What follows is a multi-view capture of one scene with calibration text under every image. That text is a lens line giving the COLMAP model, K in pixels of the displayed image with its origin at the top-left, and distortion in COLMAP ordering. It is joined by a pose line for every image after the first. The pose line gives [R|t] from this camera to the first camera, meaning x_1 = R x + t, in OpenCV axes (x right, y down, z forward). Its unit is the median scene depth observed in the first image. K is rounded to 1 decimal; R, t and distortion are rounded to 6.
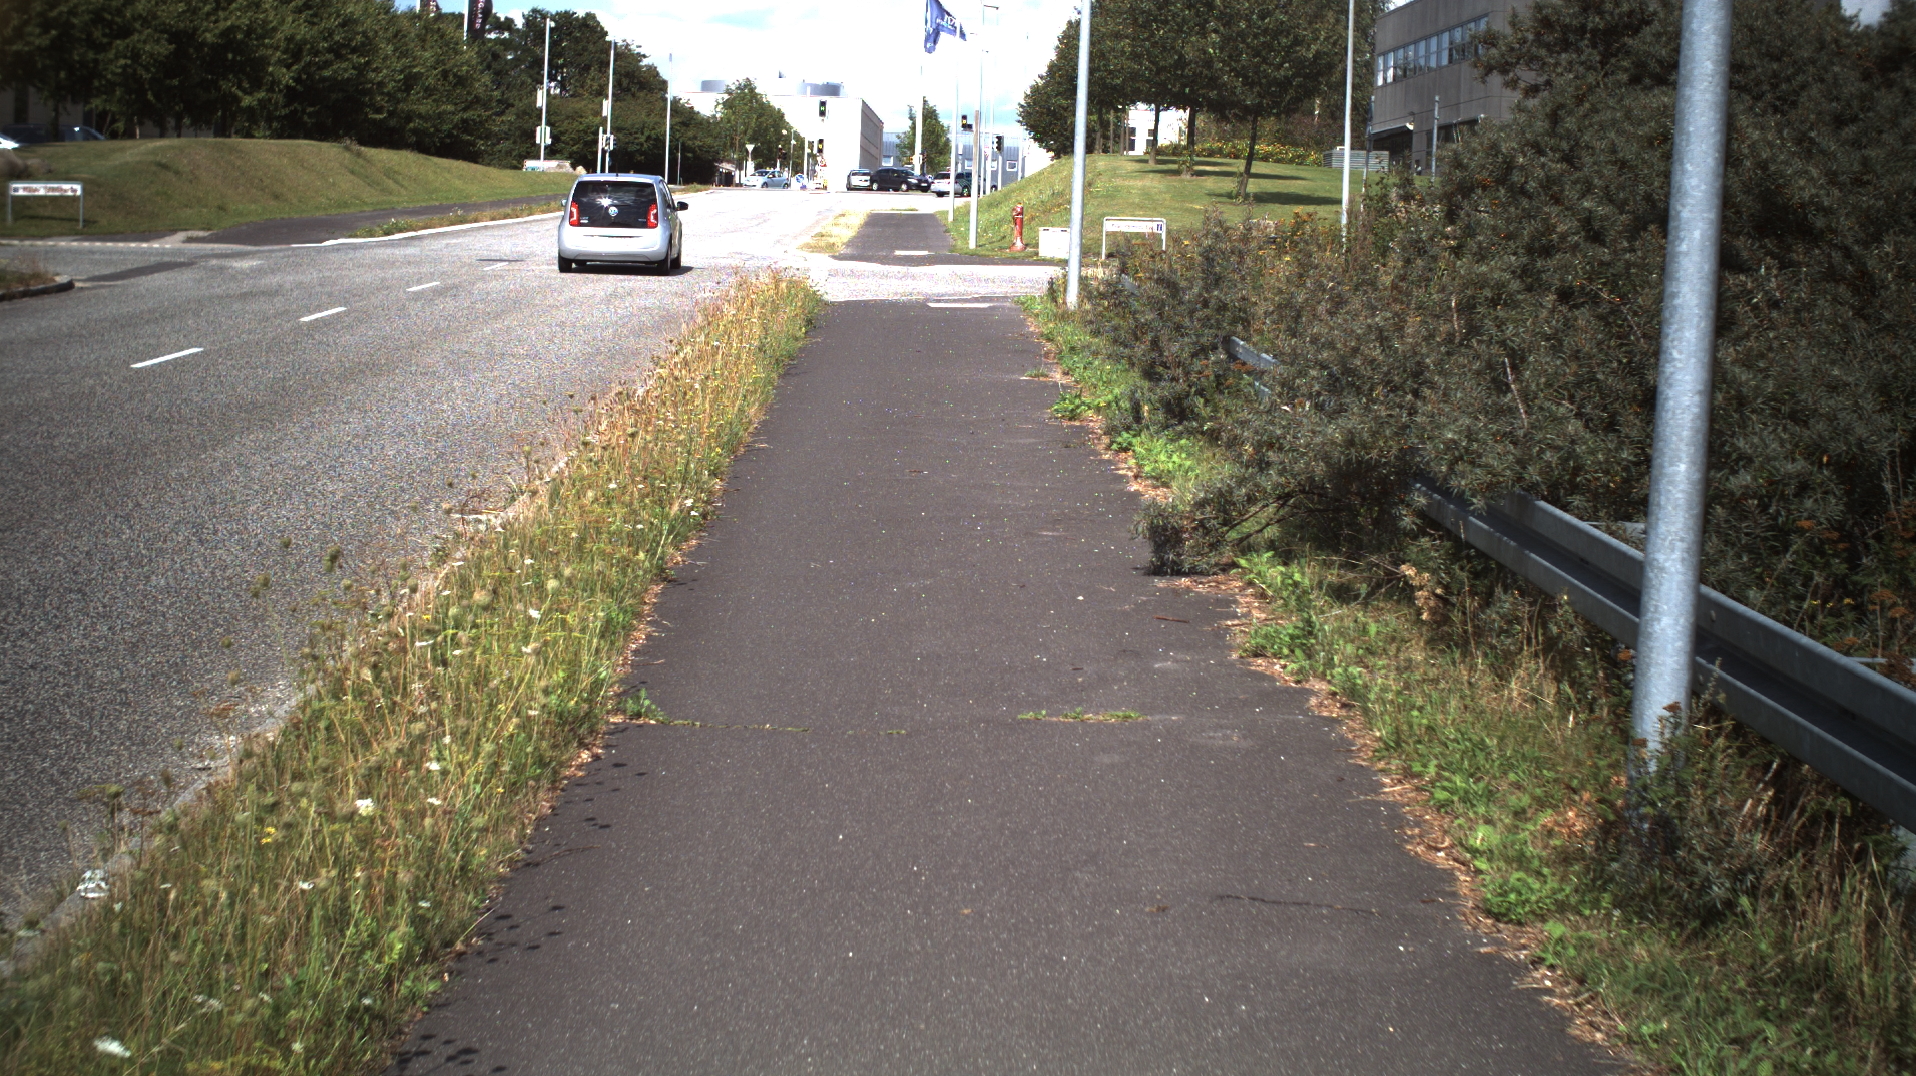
lens RADIAL K [[3562.7, 0, 958.0], [0, 3562.7, 538.0], [0, 0, 1]] dist [-0.311172, 0.411264]
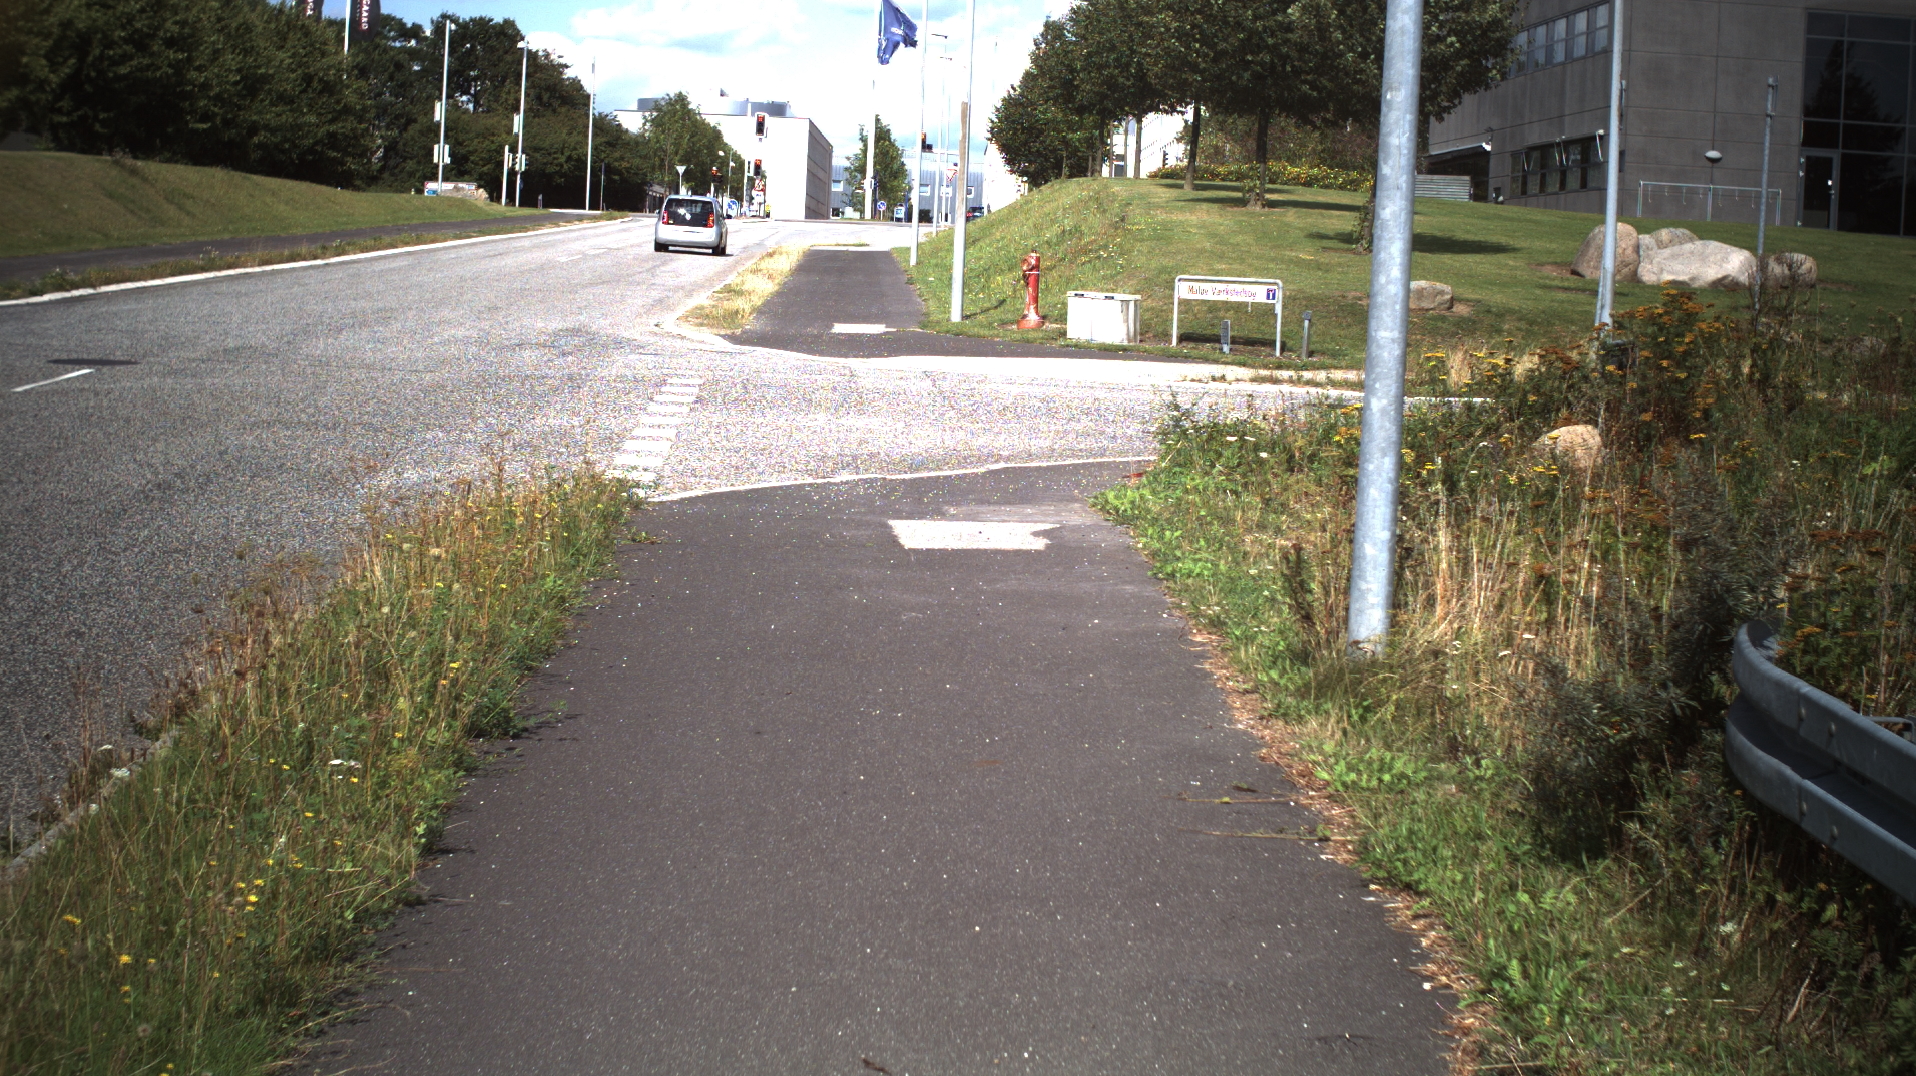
lens RADIAL K [[3562.7, 0, 958.0], [0, 3562.7, 538.0], [0, 0, 1]] dist [-0.311172, 0.411264]
pose [[0.999883, 0.005555, 0.014258, -0.003003], [-0.005450, 0.999958, -0.007393, -0.026176], [-0.014298, 0.007314, 0.999871, 0.251975]]
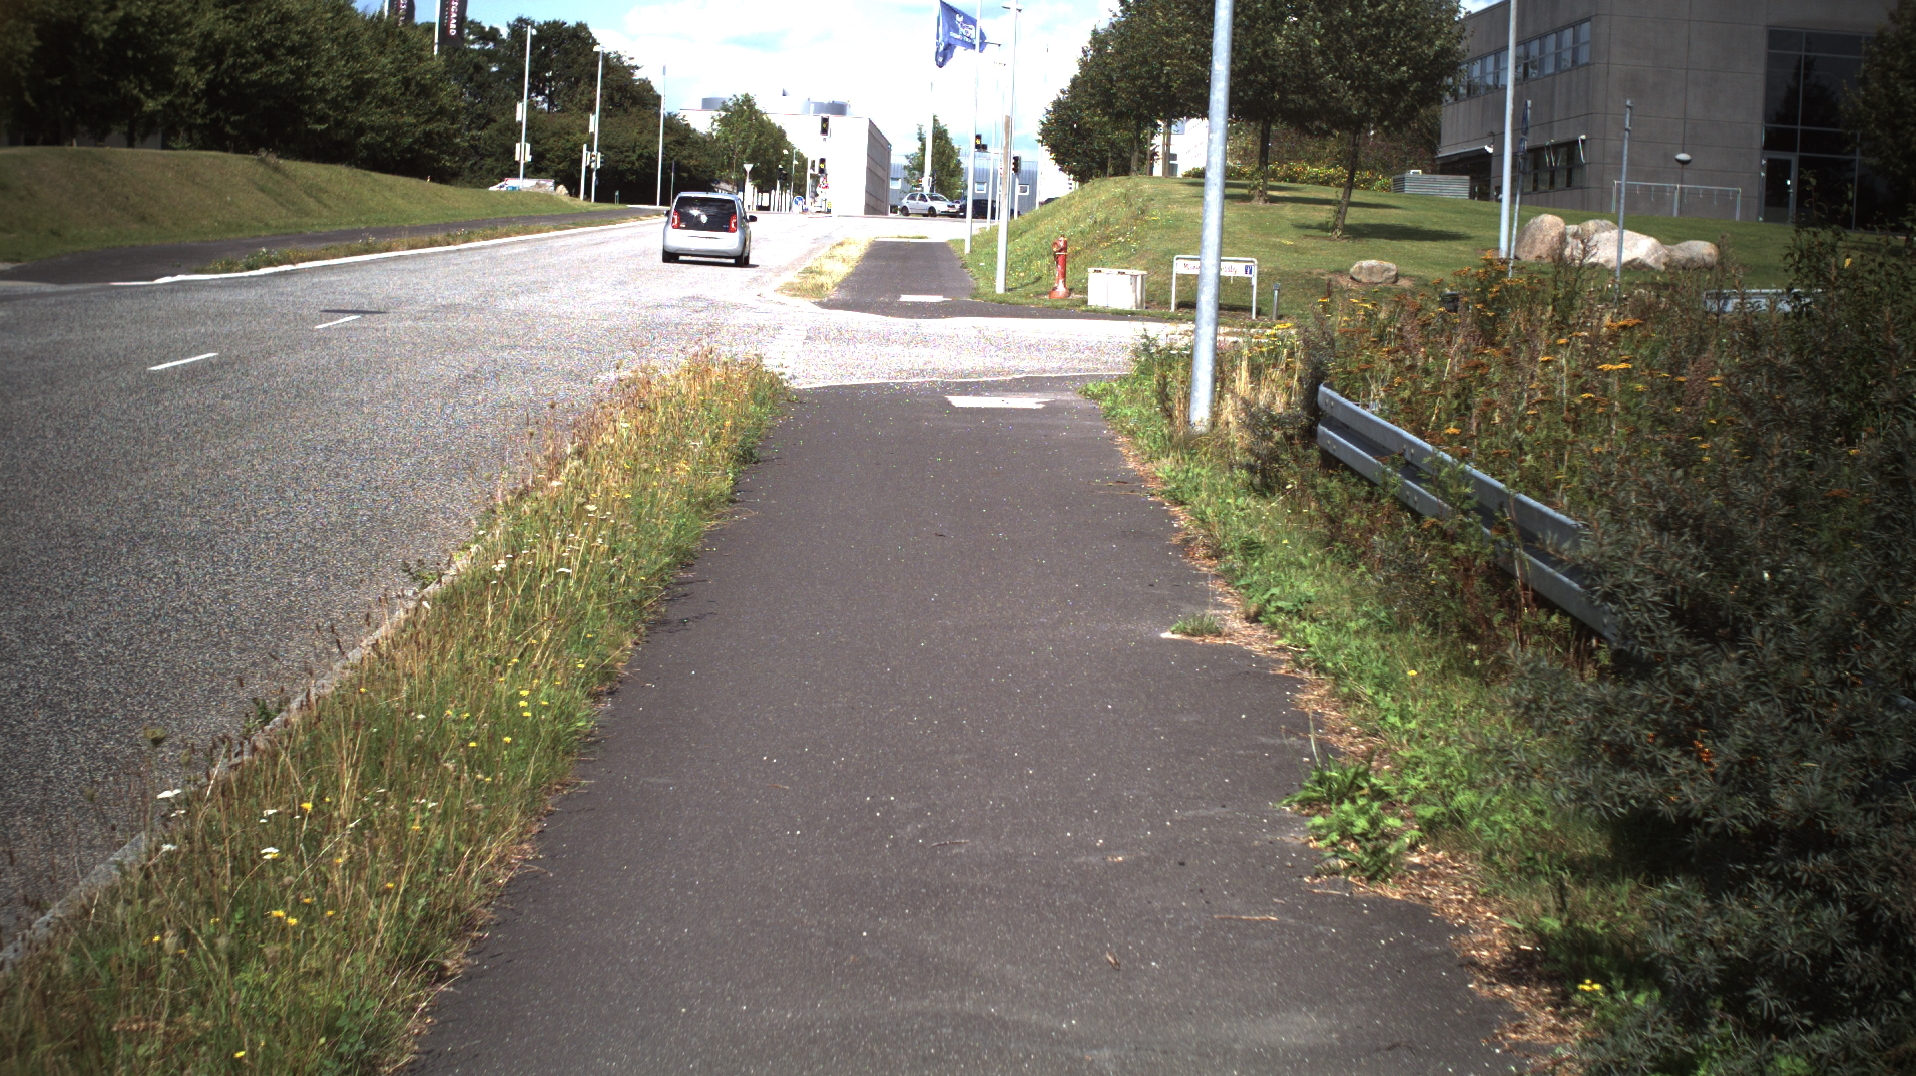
lens RADIAL K [[3562.7, 0, 958.0], [0, 3562.7, 538.0], [0, 0, 1]] dist [-0.311172, 0.411264]
pose [[0.999959, 0.008975, -0.001441, -0.002450], [-0.008984, 0.999937, -0.006657, -0.015397], [0.001381, 0.006670, 0.999977, 0.150896]]
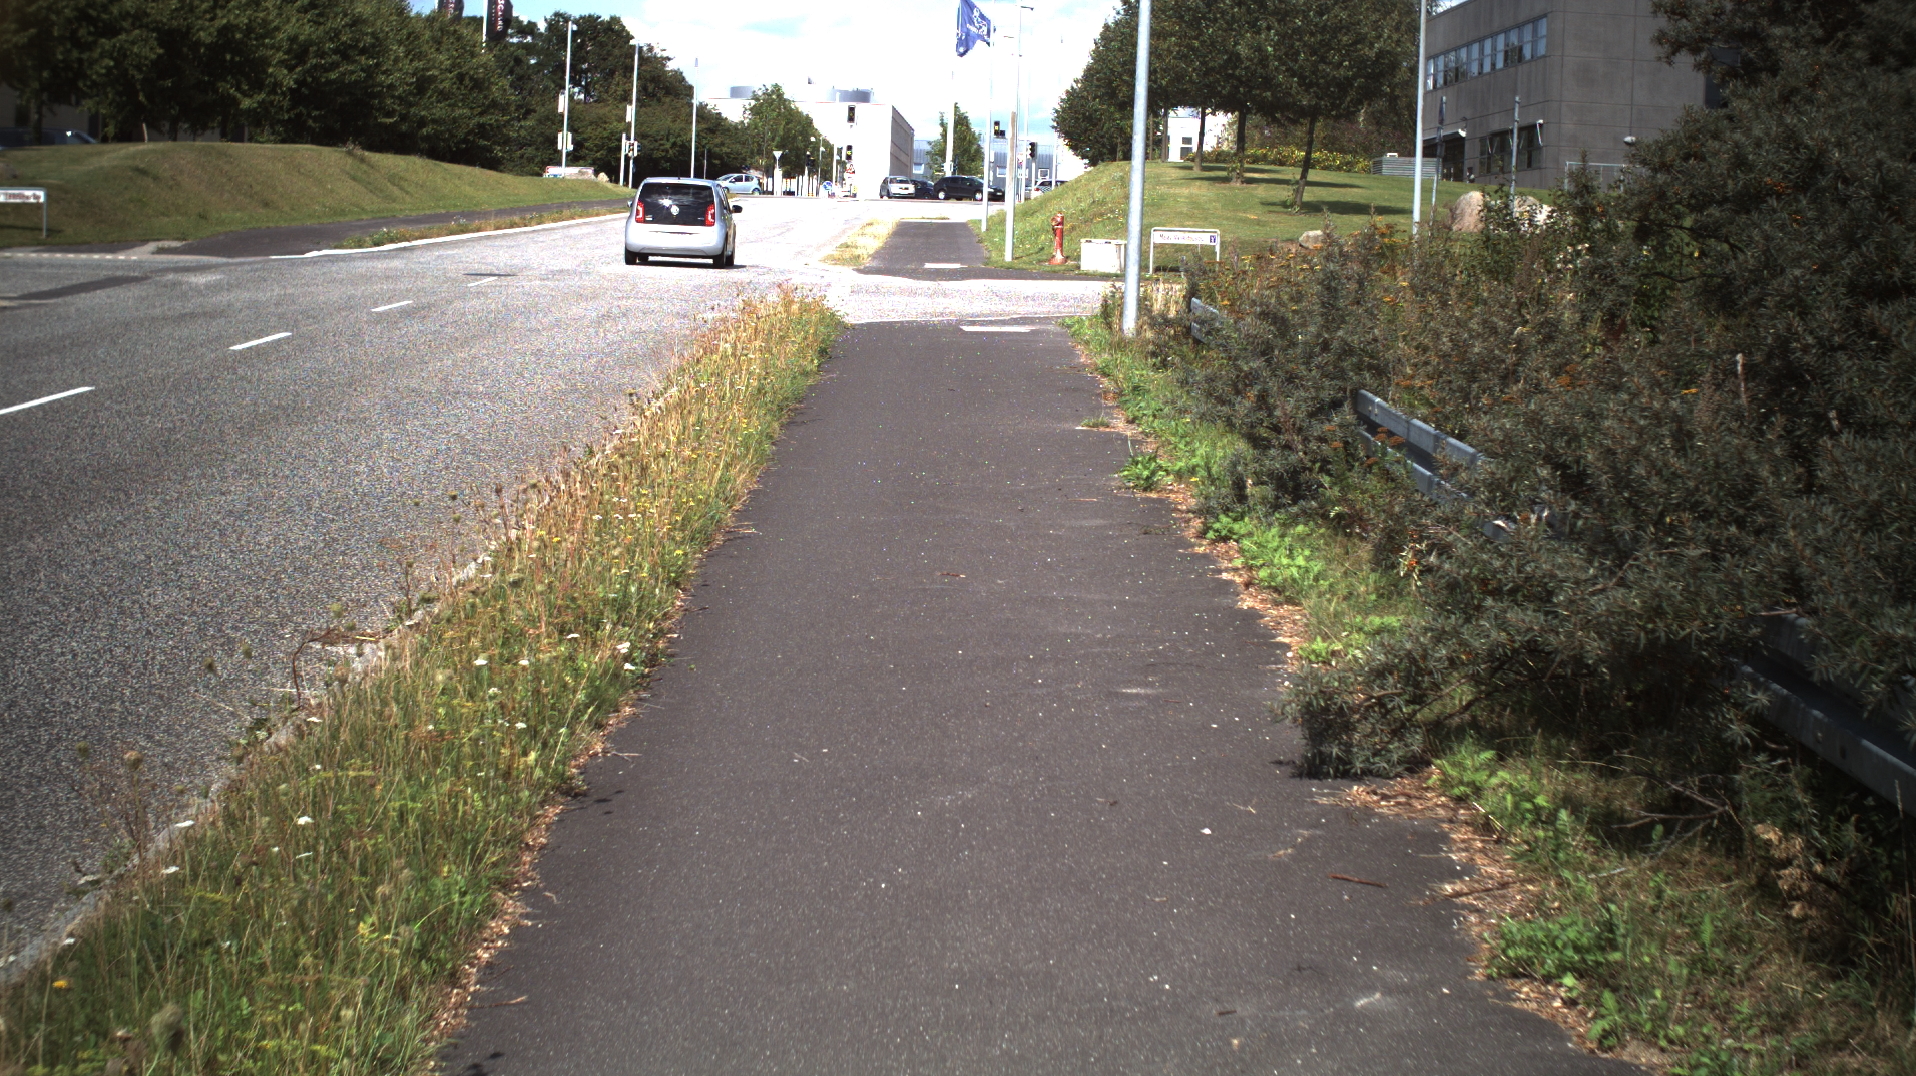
lens RADIAL K [[3562.7, 0, 958.0], [0, 3562.7, 538.0], [0, 0, 1]] dist [-0.311172, 0.411264]
pose [[0.999962, 0.002028, -0.008492, -0.000736], [-0.002048, 0.999995, -0.002238, -0.004923], [0.008488, 0.002255, 0.999961, 0.050262]]
